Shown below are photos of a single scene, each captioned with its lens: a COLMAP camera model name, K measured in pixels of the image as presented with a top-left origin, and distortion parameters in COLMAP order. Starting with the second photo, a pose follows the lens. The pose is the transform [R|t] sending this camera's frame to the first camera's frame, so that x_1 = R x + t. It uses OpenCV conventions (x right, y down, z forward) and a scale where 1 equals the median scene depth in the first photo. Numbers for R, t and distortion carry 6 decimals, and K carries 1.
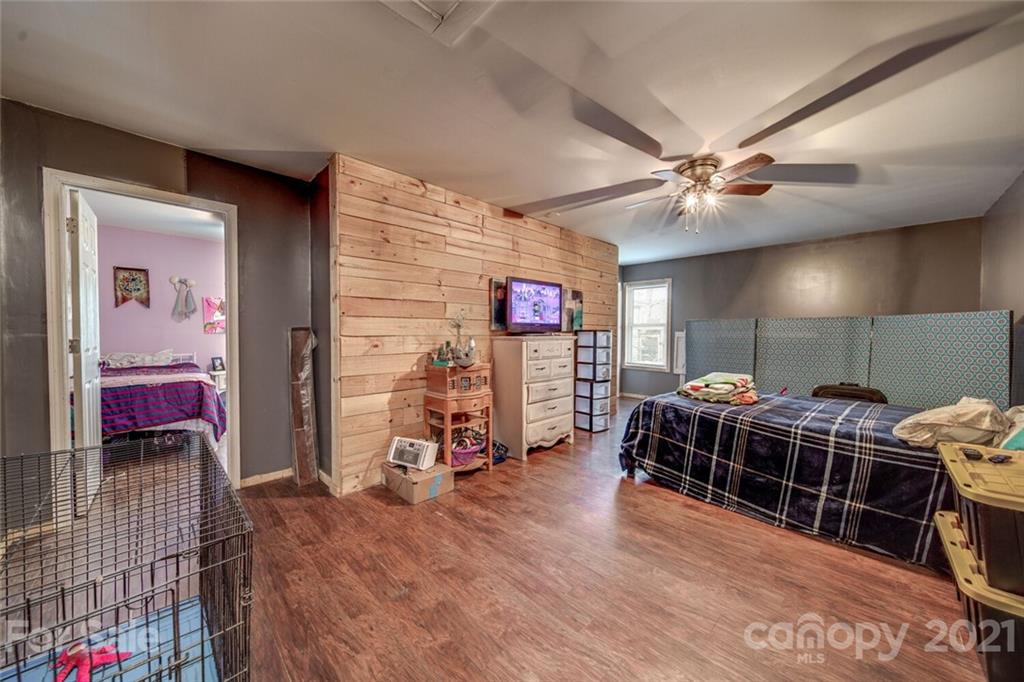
lens RADIAL K [[361.8, 0, 511.2], [0, 361.8, 341.7], [0, 0, 1]] dist [-0.000988, -0.000386]
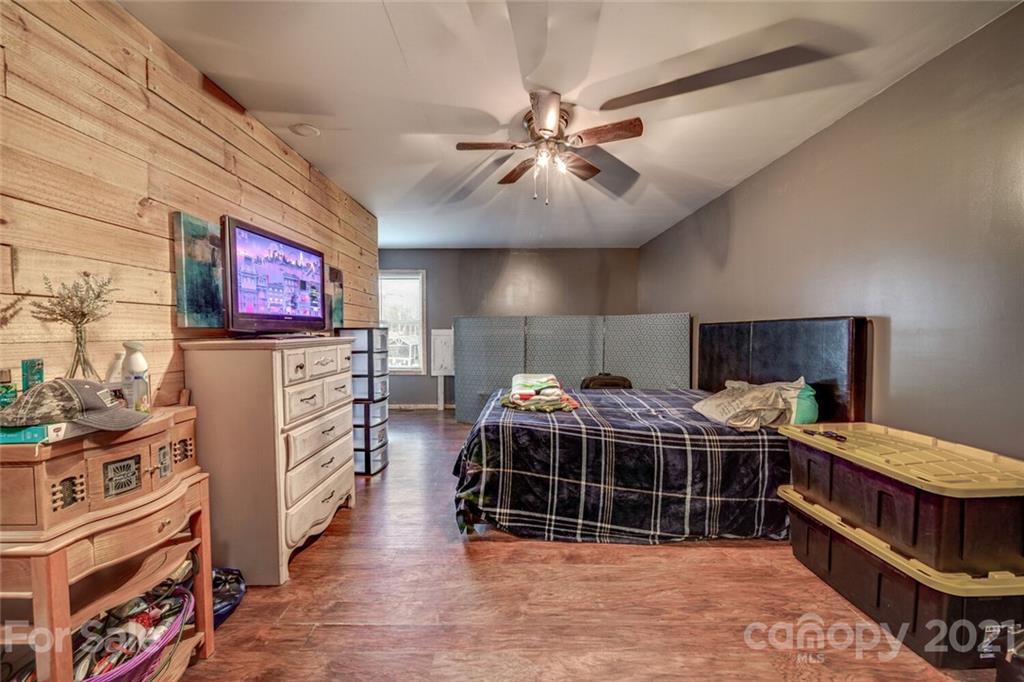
lens RADIAL K [[361.8, 0, 511.2], [0, 361.8, 341.7], [0, 0, 1]] dist [-0.000988, -0.000386]
pose [[0.701910, -0.029305, 0.711662, -0.113404], [0.025364, 0.999548, 0.016144, -0.014719], [-0.711814, 0.006719, 0.702336, 0.503693]]
